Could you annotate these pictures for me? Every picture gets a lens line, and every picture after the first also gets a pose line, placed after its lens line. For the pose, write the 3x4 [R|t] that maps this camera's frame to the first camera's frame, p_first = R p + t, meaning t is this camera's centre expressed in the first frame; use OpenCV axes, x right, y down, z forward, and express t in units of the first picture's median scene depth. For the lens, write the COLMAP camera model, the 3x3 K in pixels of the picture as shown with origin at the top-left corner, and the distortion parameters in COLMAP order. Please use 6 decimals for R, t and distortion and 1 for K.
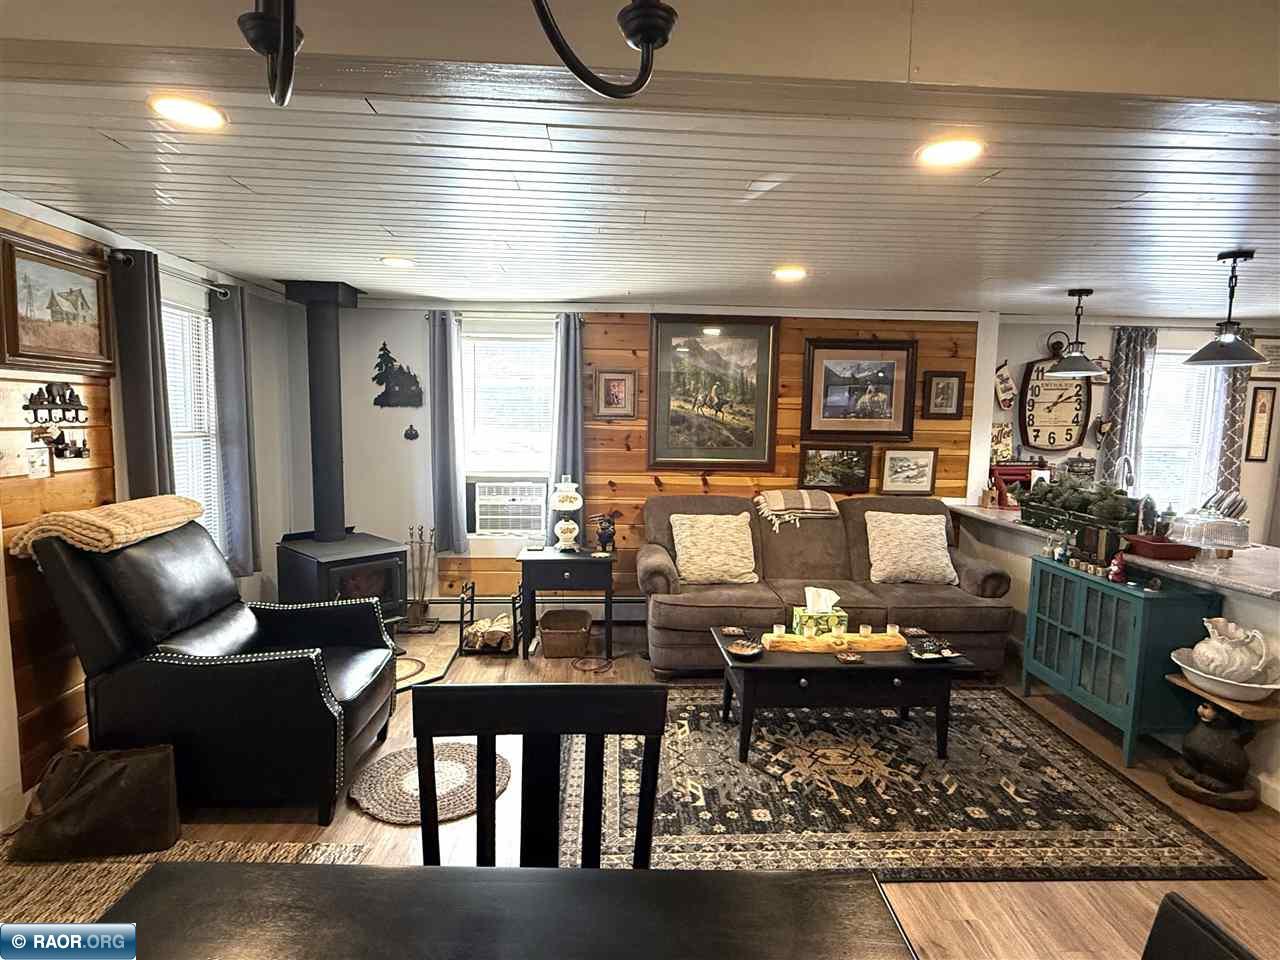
lens RADIAL K [[682.9, 0, 636.7], [0, 682.9, 480.6], [0, 0, 1]] dist [0.001179, -0.000069]
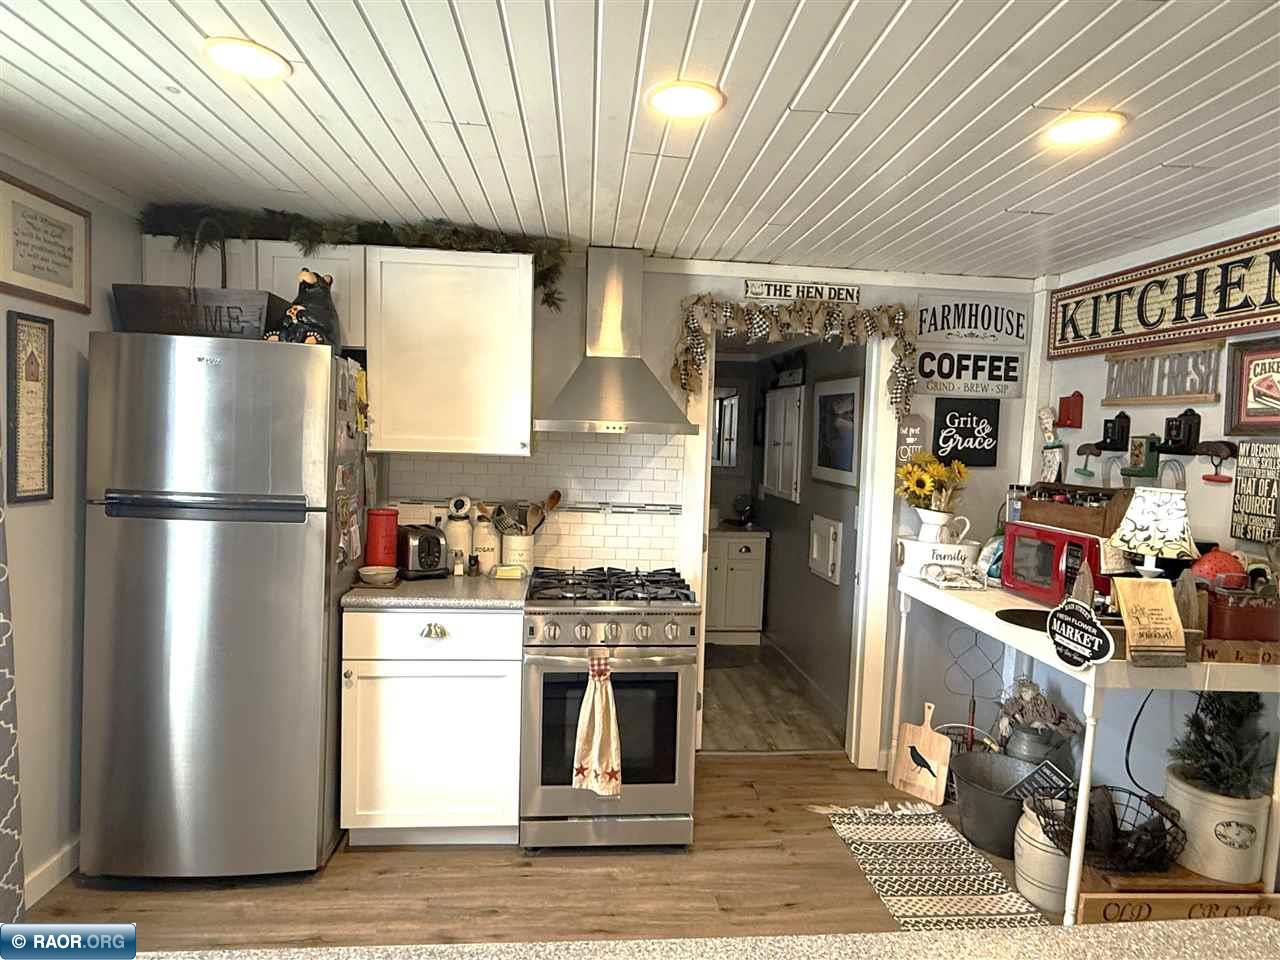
lens RADIAL K [[721.5, 0, 633.9], [0, 721.5, 483.2], [0, 0, 1]] dist [-0.001496, 0.001188]
pose [[-0.020798, -0.077696, 0.996760, 0.513559], [0.068230, 0.994541, 0.078946, -0.051645], [-0.997453, 0.069651, -0.015383, 0.699851]]
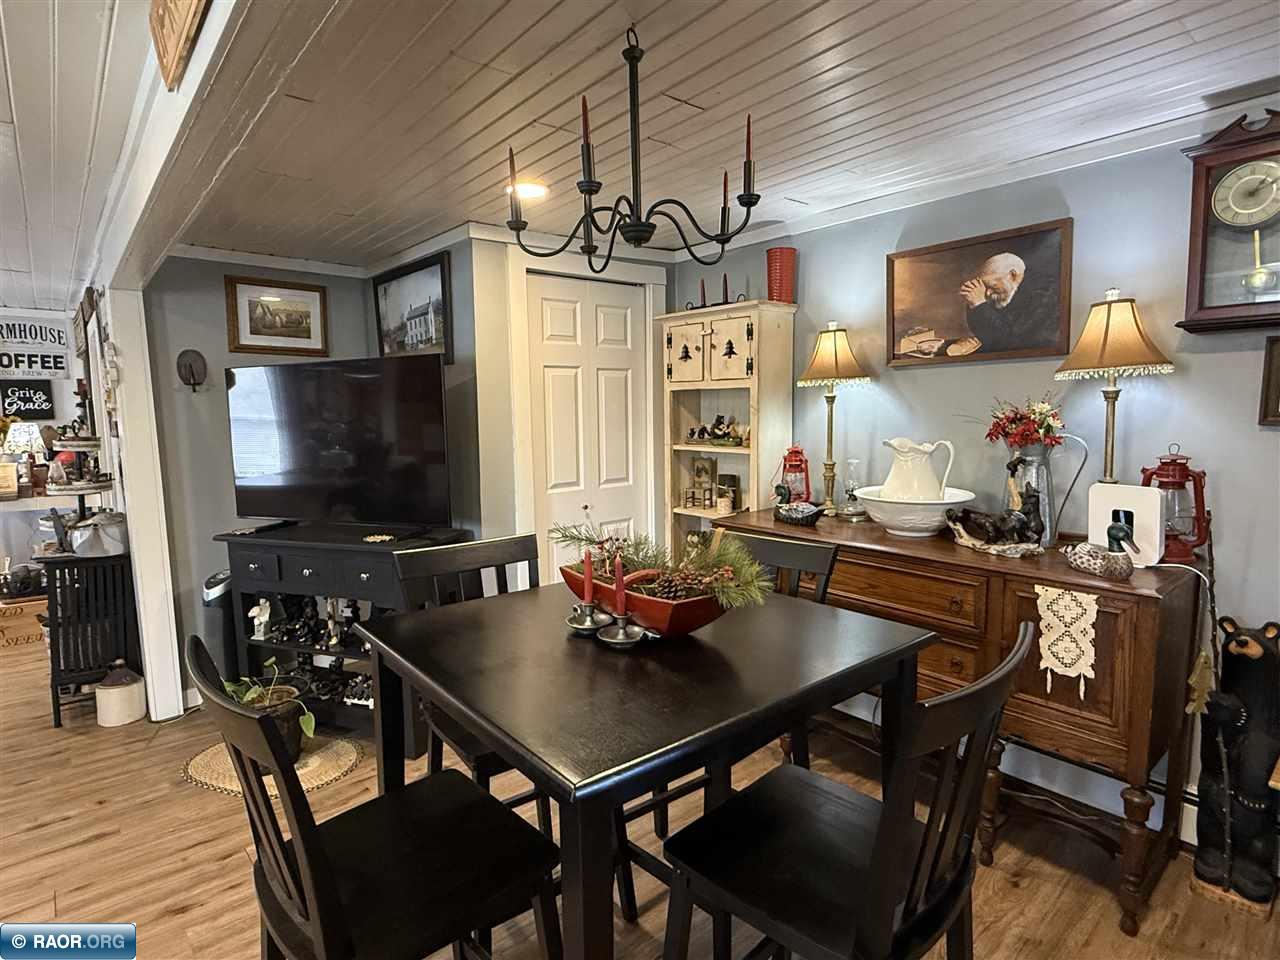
lens RADIAL K [[682.9, 0, 630.5], [0, 682.9, 476.7], [0, 0, 1]] dist [0.001179, -0.000069]
pose [[-0.612666, -0.083951, 0.785870, -0.289167], [0.078005, 0.983064, 0.165830, -0.008586], [-0.786483, 0.162900, -0.595742, 0.280888]]
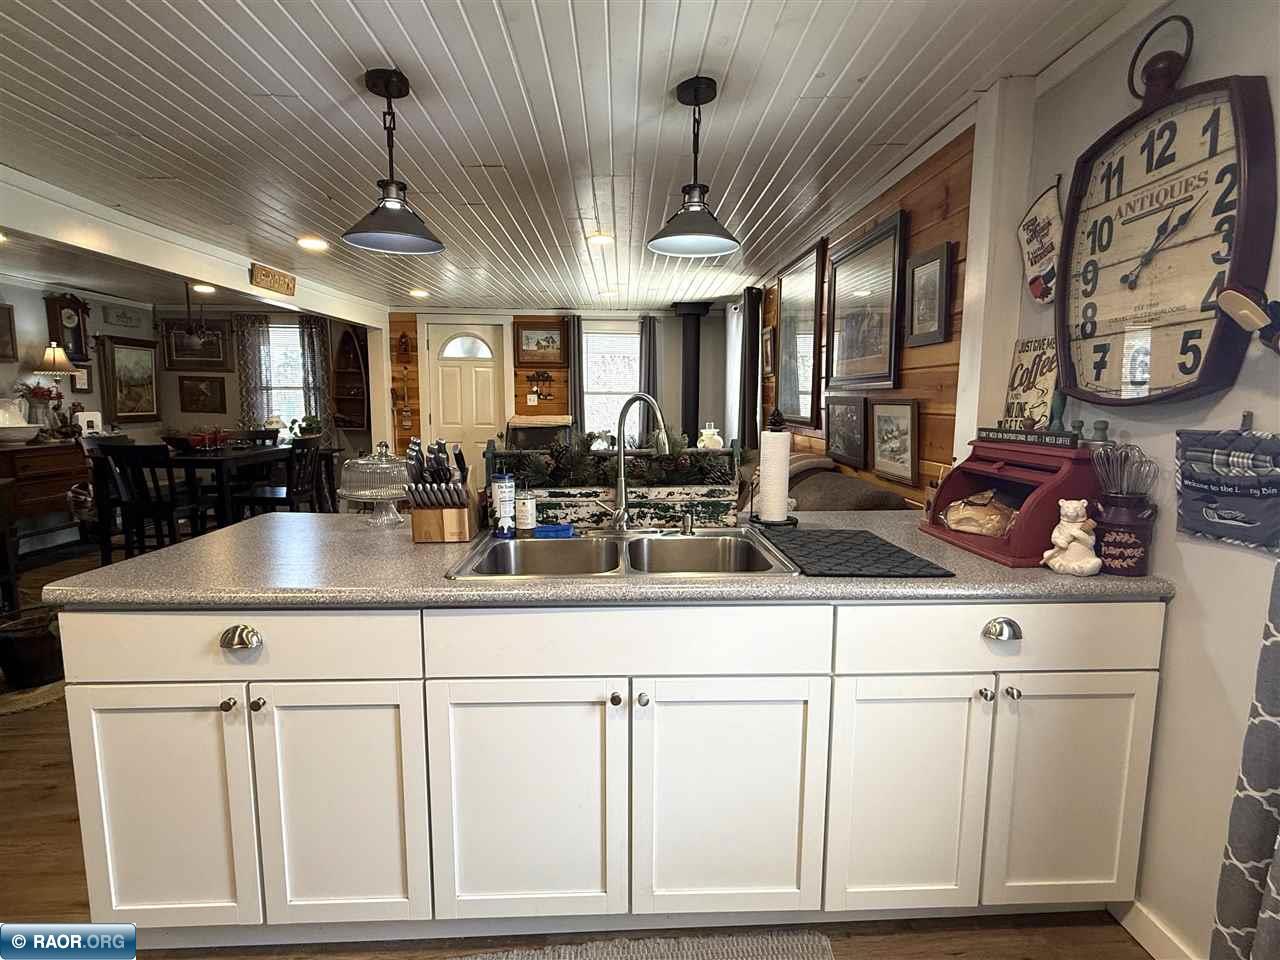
lens RADIAL K [[616.7, 0, 642.9], [0, 616.7, 480.5], [0, 0, 1]] dist [0.004671, 0.000240]
pose [[-0.005065, 0.115545, -0.993289, 0.948109], [-0.099793, 0.988285, 0.115472, -0.019922], [0.994995, 0.099708, 0.006525, 0.800908]]
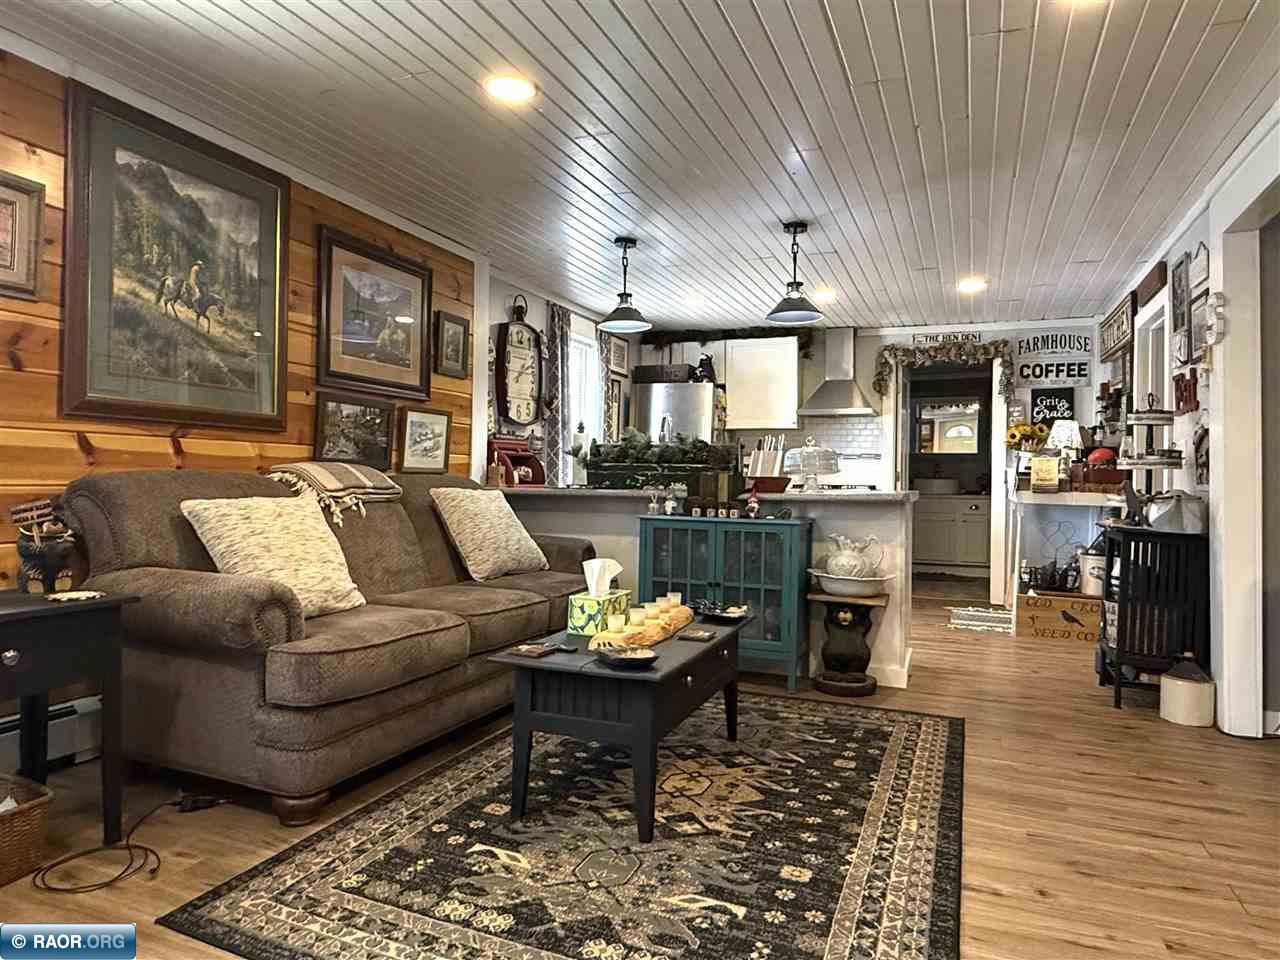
lens RADIAL K [[812.2, 0, 636.9], [0, 812.2, 481.0], [0, 0, 1]] dist [-0.001540, 0.000963]
pose [[0.423694, -0.013065, 0.905711, -0.311253], [0.084454, 0.996110, -0.025139, 0.072024], [-0.901860, 0.087143, 0.423149, 0.431628]]
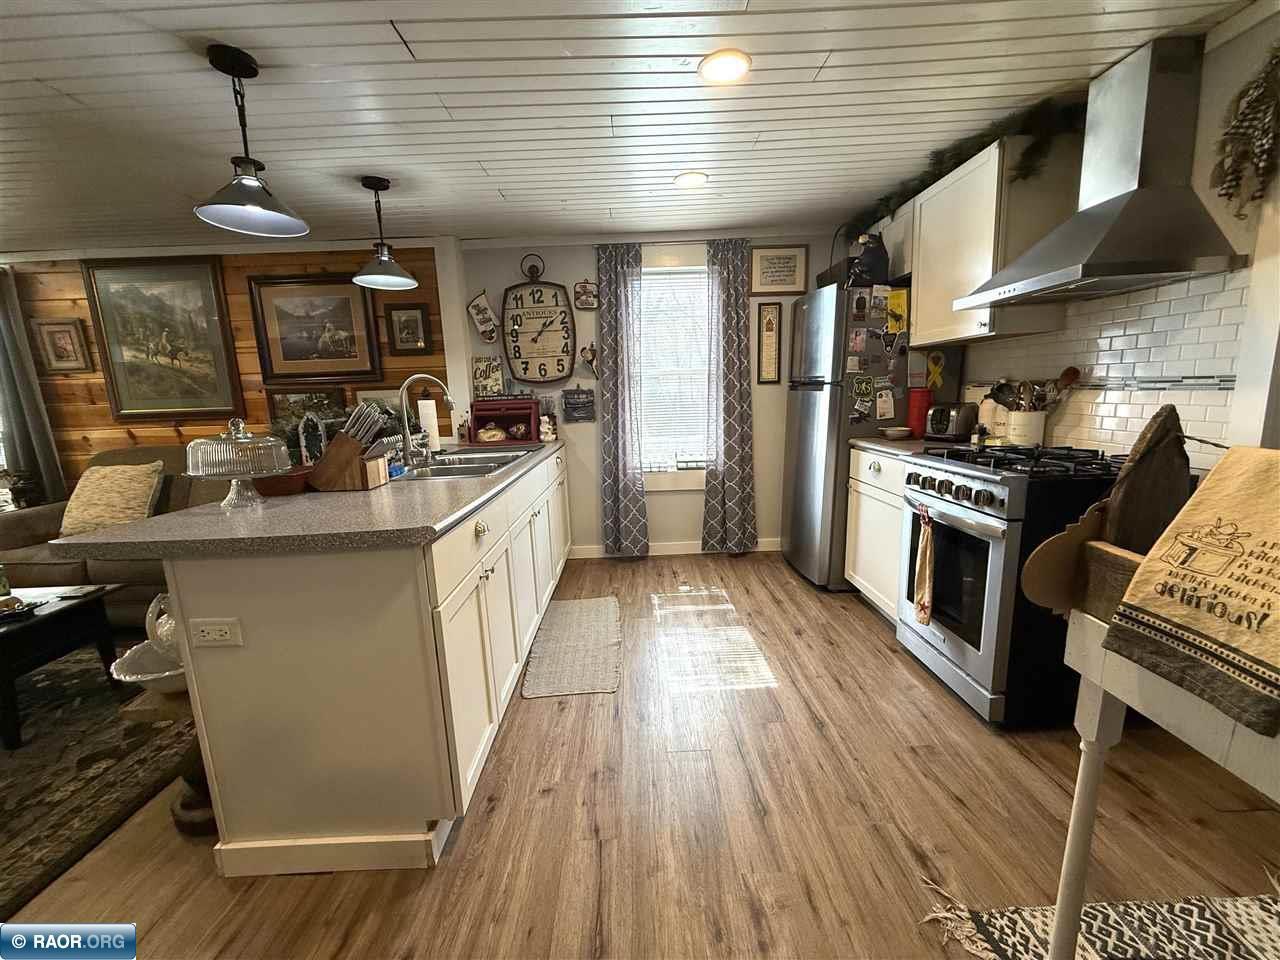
lens RADIAL K [[509.4, 0, 639.0], [0, 509.4, 481.5], [0, 0, 1]] dist [-0.000882, 0.000206]
pose [[0.997714, -0.043303, -0.051875, 0.806796], [0.046964, 0.996329, 0.071574, 0.051386], [0.048585, -0.073847, 0.996085, 0.293338]]
